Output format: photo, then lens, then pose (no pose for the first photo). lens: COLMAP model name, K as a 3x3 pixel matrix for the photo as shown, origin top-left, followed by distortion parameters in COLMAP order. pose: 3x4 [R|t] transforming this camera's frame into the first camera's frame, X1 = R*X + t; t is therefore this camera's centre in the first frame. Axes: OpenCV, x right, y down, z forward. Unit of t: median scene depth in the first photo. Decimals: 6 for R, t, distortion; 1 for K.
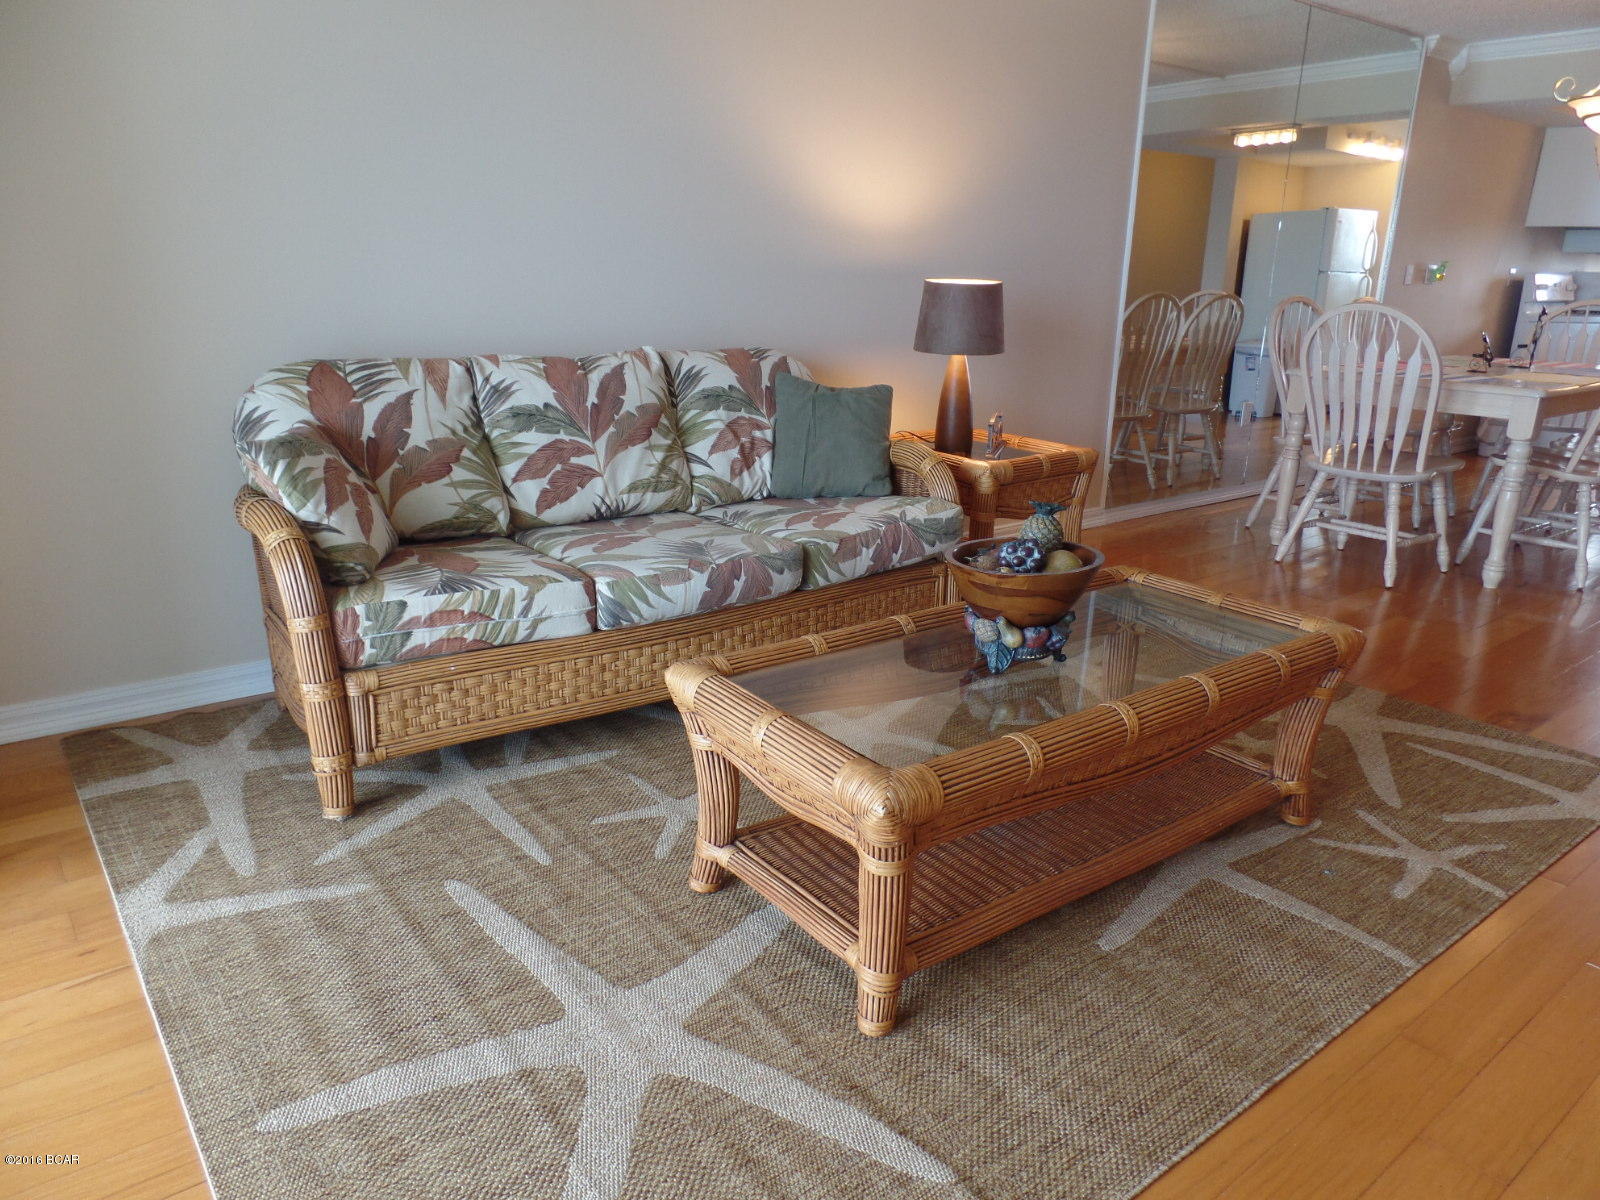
lens RADIAL K [[1092.3, 0, 806.4], [0, 1092.3, 614.8], [0, 0, 1]] dist [-0.002656, -0.005843]
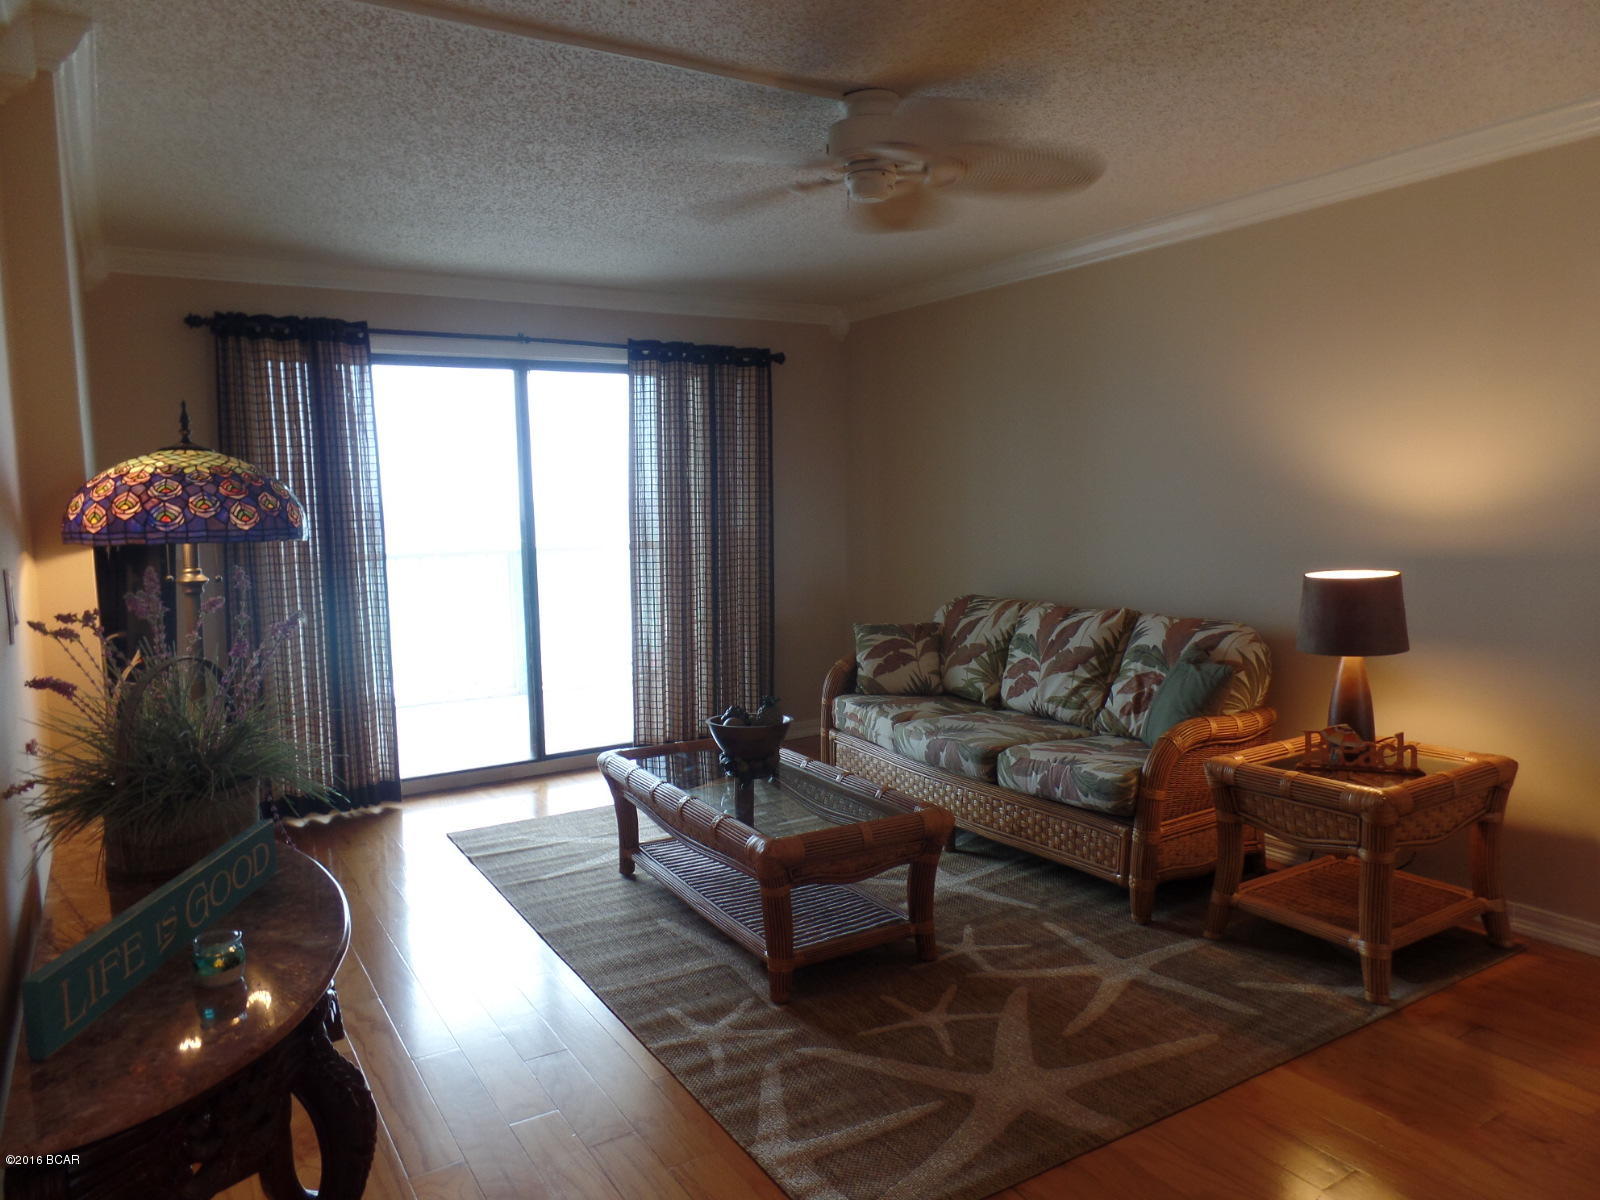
lens RADIAL K [[1092.3, 0, 801.3], [0, 1092.3, 596.9], [0, 0, 1]] dist [-0.002656, -0.005843]
pose [[-0.117167, 0.076723, -0.990144, 1.340676], [-0.277506, 0.954767, 0.106820, -0.320157], [0.953552, 0.287287, -0.090576, 0.811208]]
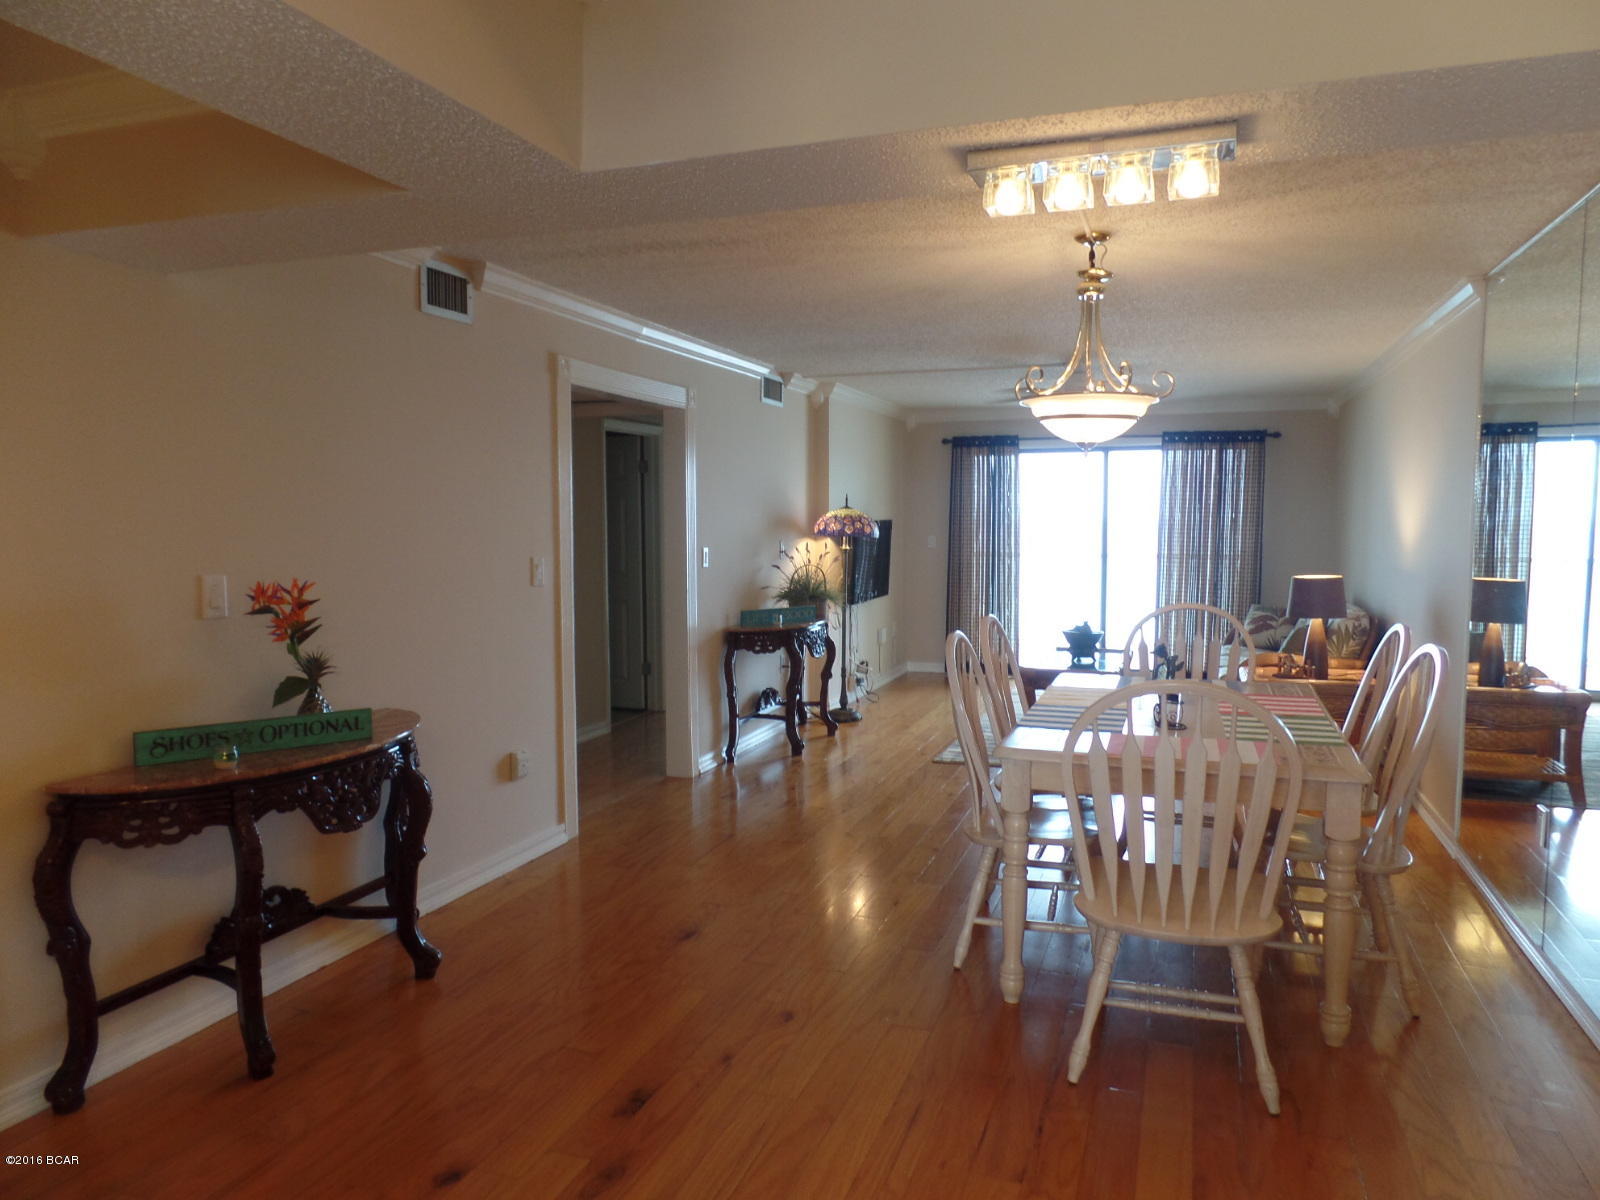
lens RADIAL K [[1092.3, 0, 800.7], [0, 1092.3, 608.0], [0, 0, 1]] dist [-0.002656, -0.005843]
pose [[-0.853793, 0.008823, -0.520538, 2.173114], [-0.176793, 0.935526, 0.305836, -0.792001], [0.489675, 0.353148, -0.797186, 2.571085]]
